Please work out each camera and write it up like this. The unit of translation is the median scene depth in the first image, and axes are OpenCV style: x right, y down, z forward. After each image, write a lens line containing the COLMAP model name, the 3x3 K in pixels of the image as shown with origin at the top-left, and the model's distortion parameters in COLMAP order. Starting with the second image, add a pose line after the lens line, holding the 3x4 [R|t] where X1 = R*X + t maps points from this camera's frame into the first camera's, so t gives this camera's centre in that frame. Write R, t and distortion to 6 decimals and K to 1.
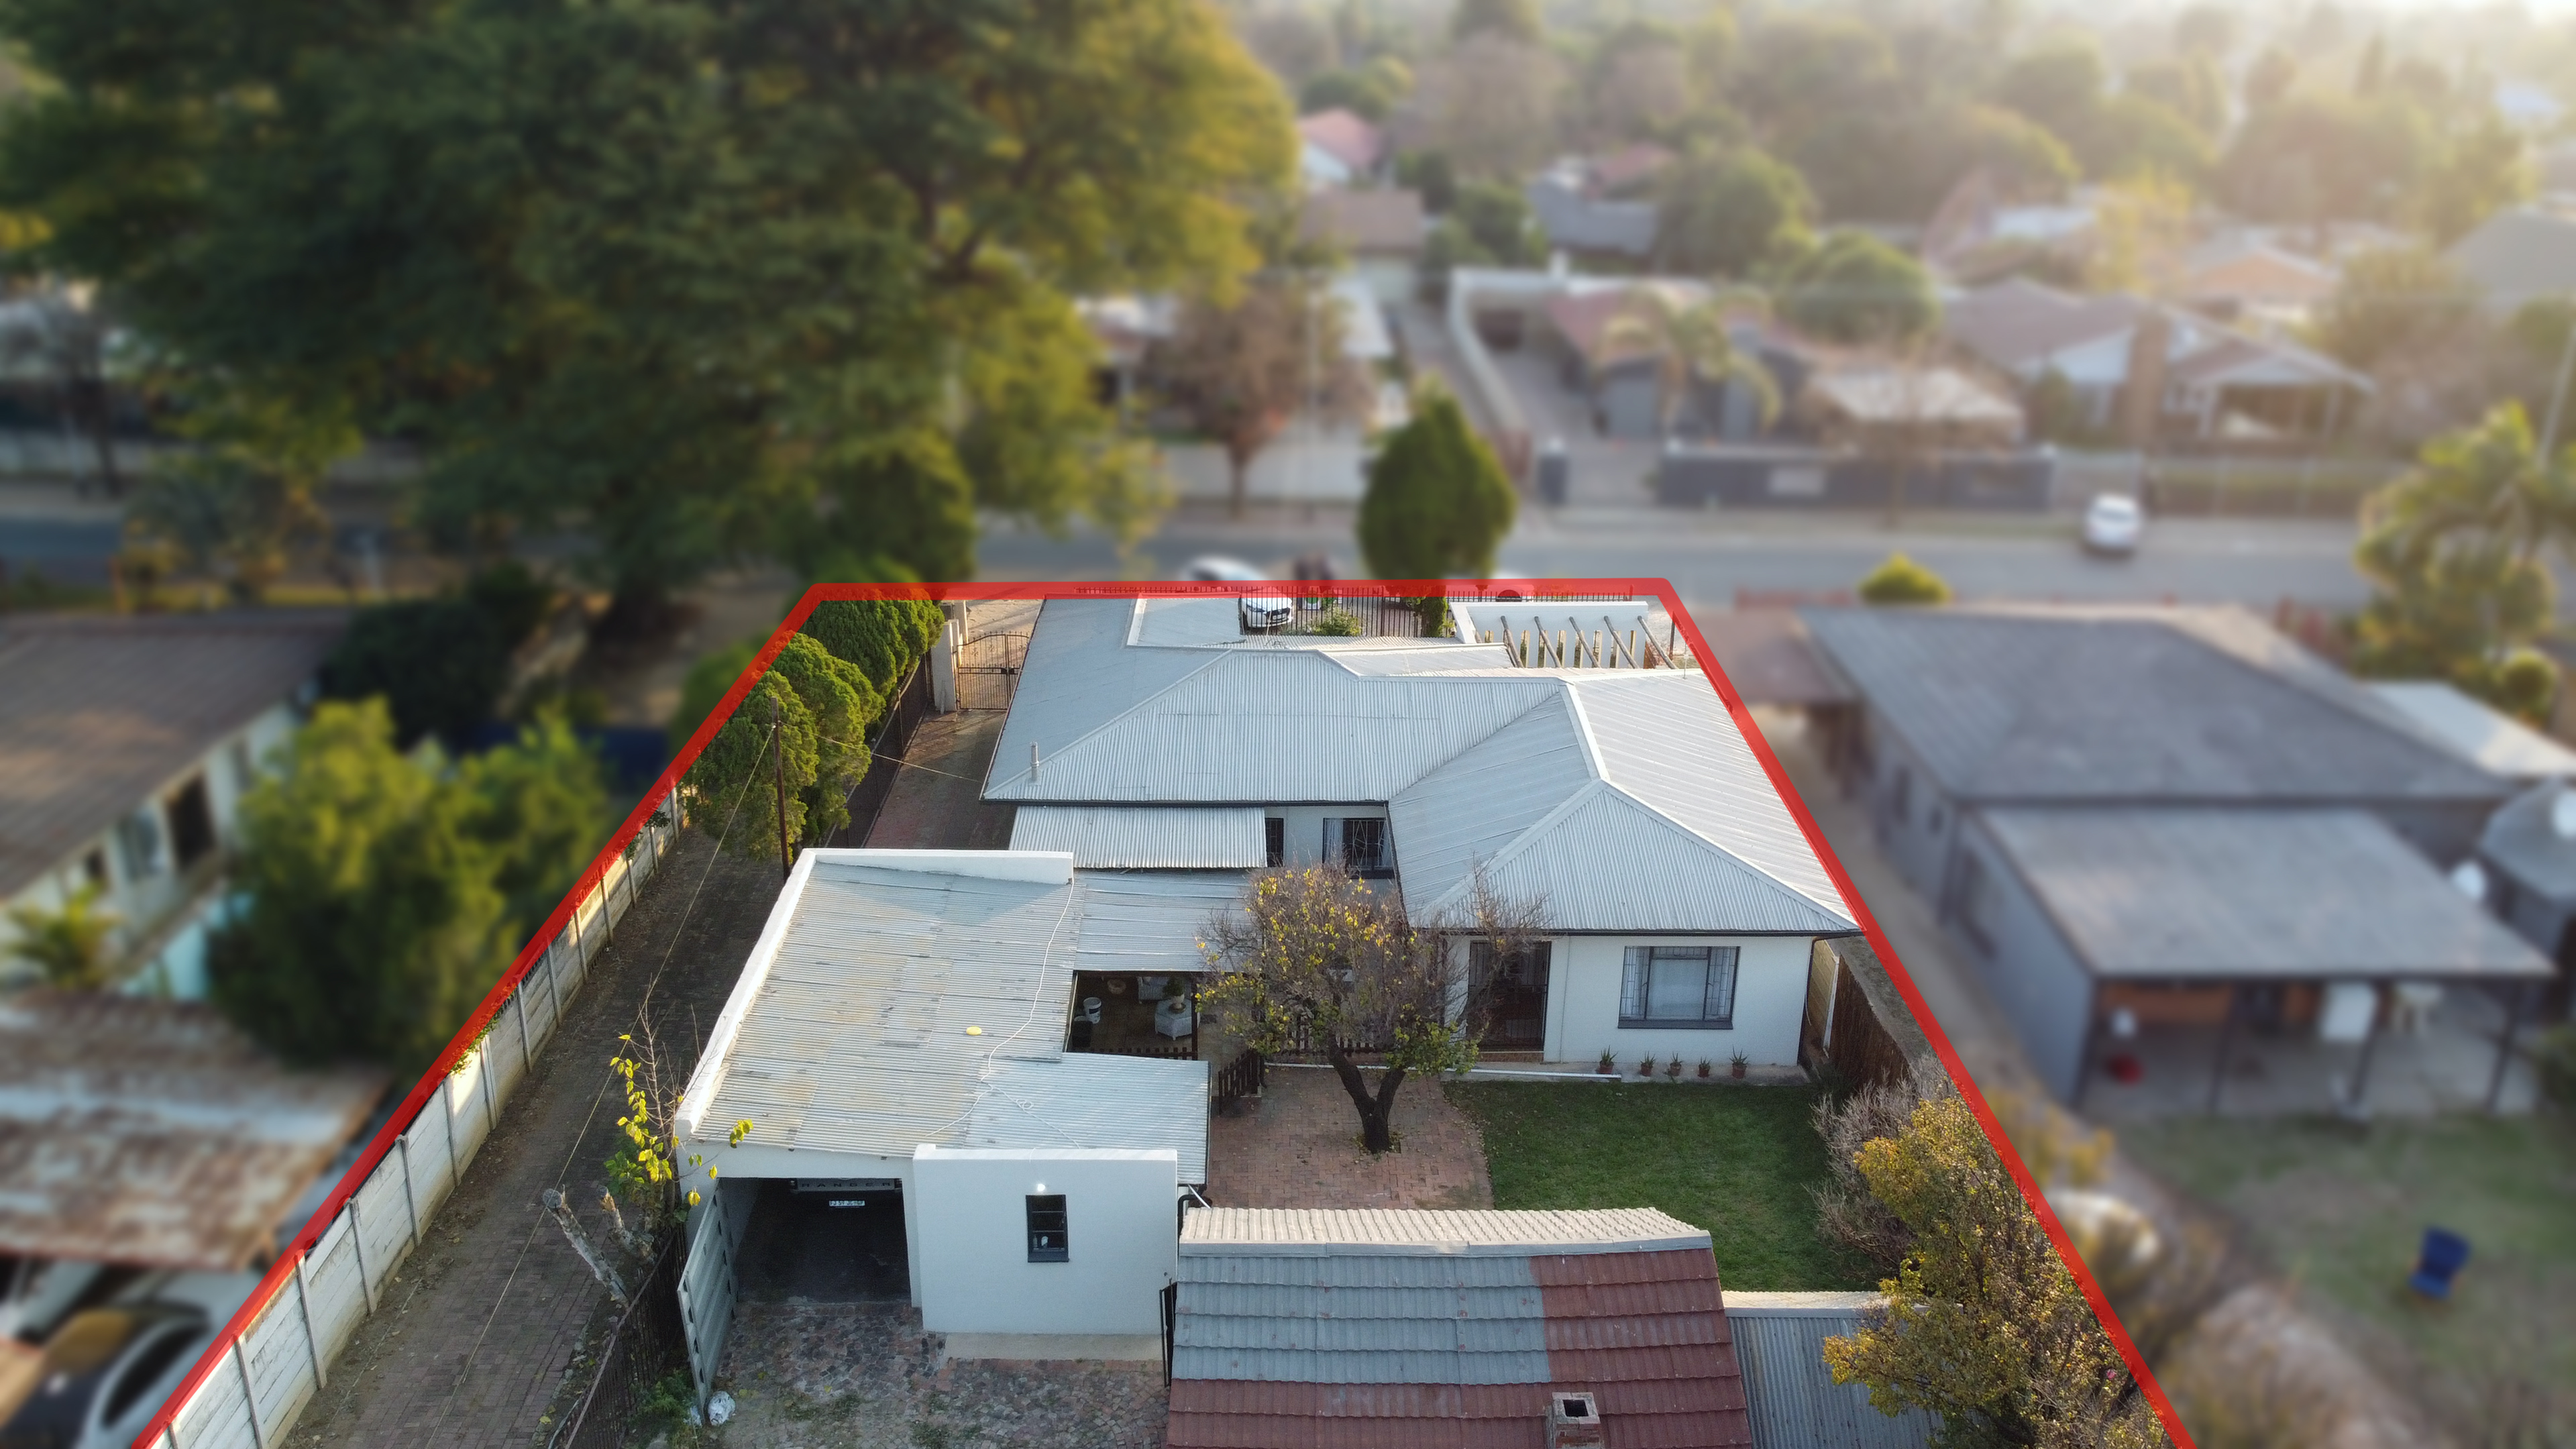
lens RADIAL K [[1880.0, 0, 1288.0], [0, 1880.0, 724.5], [0, 0, 1]] dist [0.004703, 0.000359]
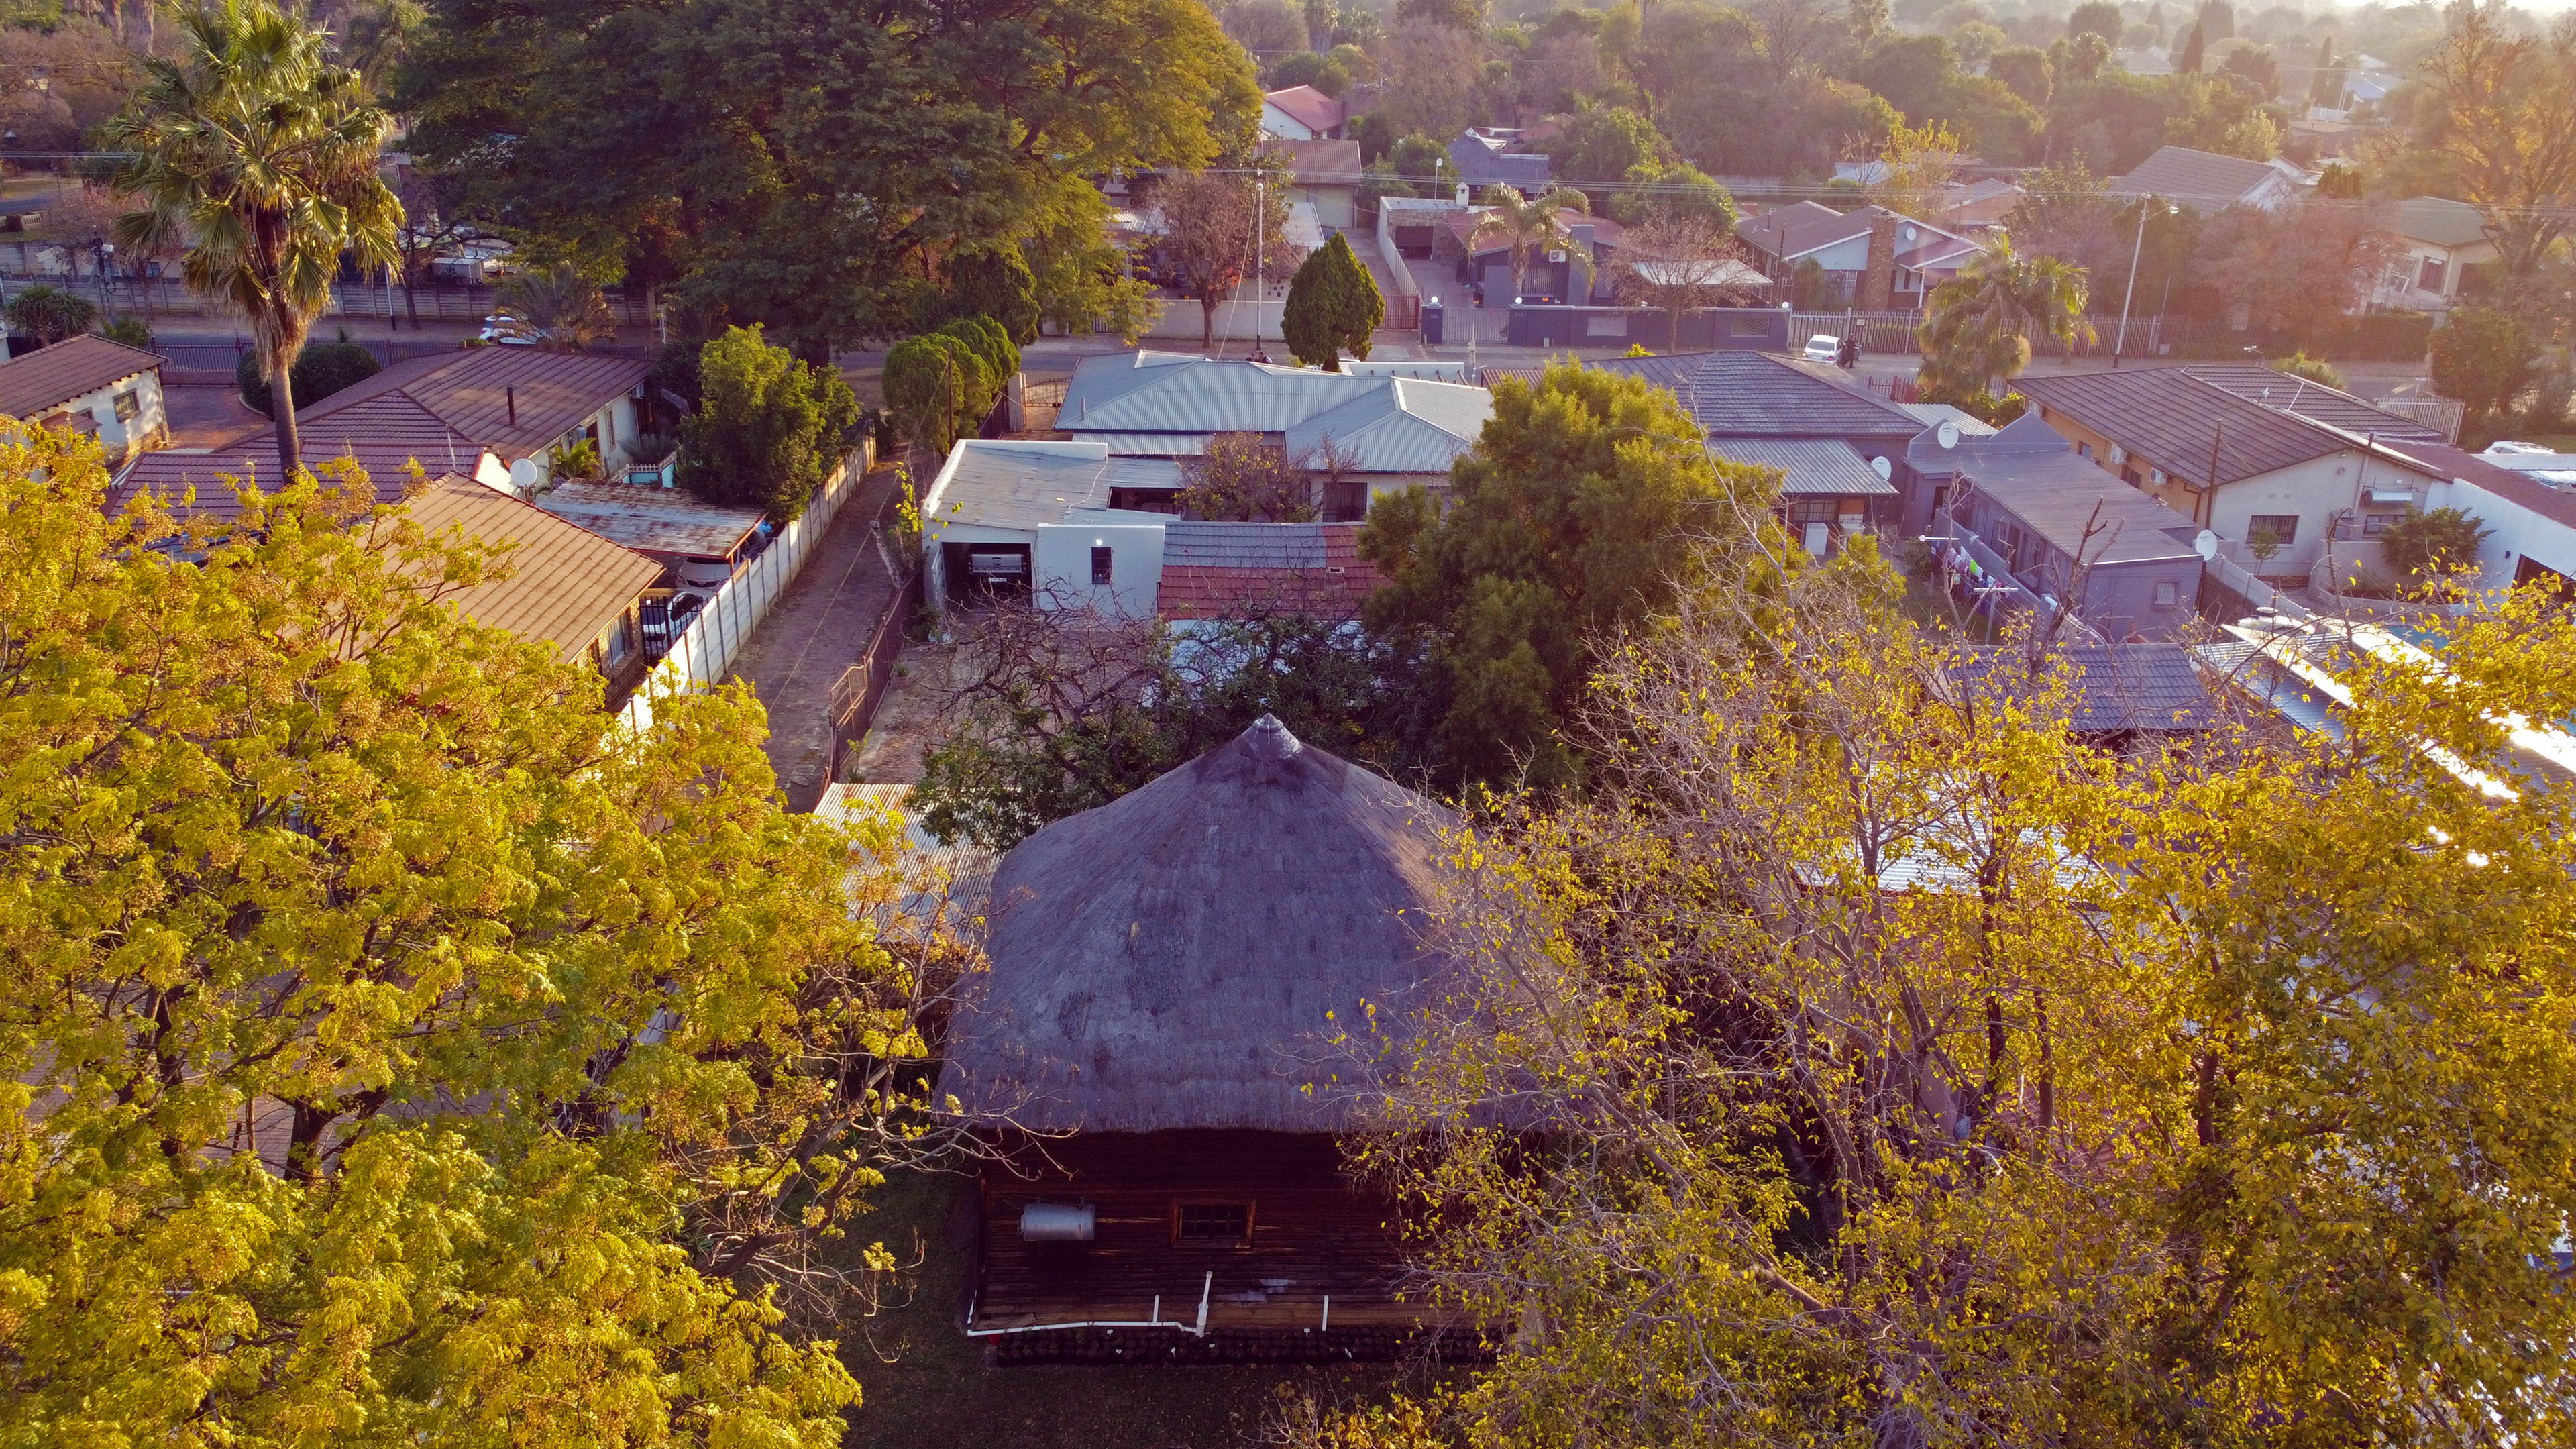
lens RADIAL K [[1929.8, 0, 1288.0], [0, 1929.8, 724.5], [0, 0, 1]] dist [0.005887, 0.002692]
pose [[0.999977, 0.002753, 0.006131, 0.042408], [-0.002696, 0.999954, -0.009253, 0.307782], [-0.006156, 0.009236, 0.999938, -0.742163]]
